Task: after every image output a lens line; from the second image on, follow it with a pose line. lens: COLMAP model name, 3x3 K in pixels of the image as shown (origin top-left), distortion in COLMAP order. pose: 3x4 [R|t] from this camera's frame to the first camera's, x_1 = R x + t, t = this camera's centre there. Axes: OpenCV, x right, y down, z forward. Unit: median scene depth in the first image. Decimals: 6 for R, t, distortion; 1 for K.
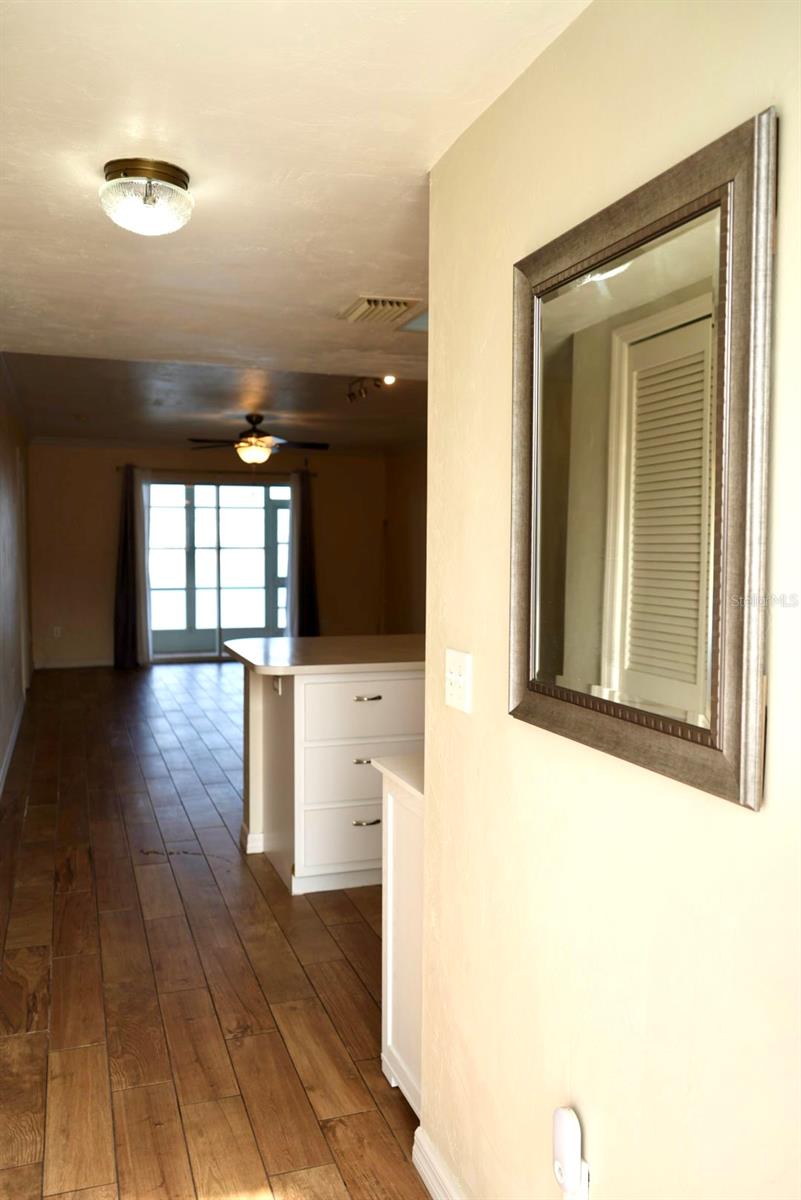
lens RADIAL K [[949.3, 0, 400.5], [0, 949.3, 600.0], [0, 0, 1]] dist [-0.001338, 0.000163]
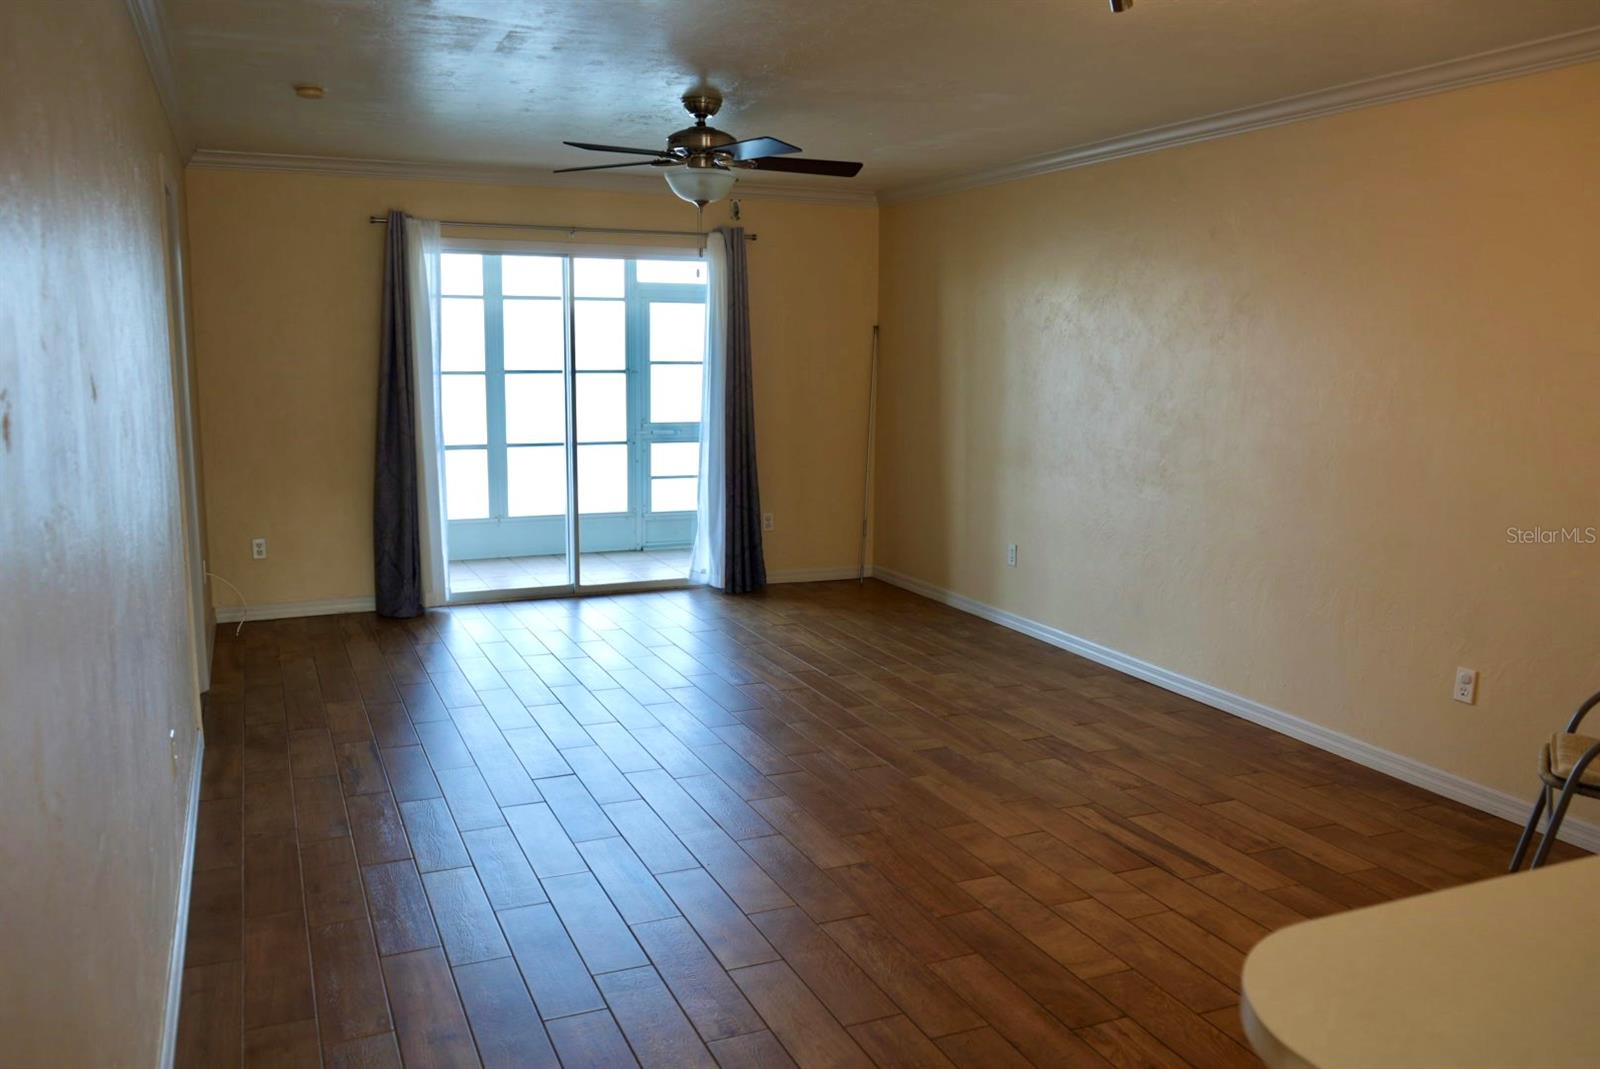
lens RADIAL K [[1265.8, 0, 800.0], [0, 1265.8, 534.5], [0, 0, 1]] dist [-0.001338, 0.000163]
pose [[0.997281, -0.005563, 0.073476, -0.118263], [-0.001125, 0.995881, 0.090666, -0.032685], [-0.073677, -0.090502, 0.993167, 0.296260]]
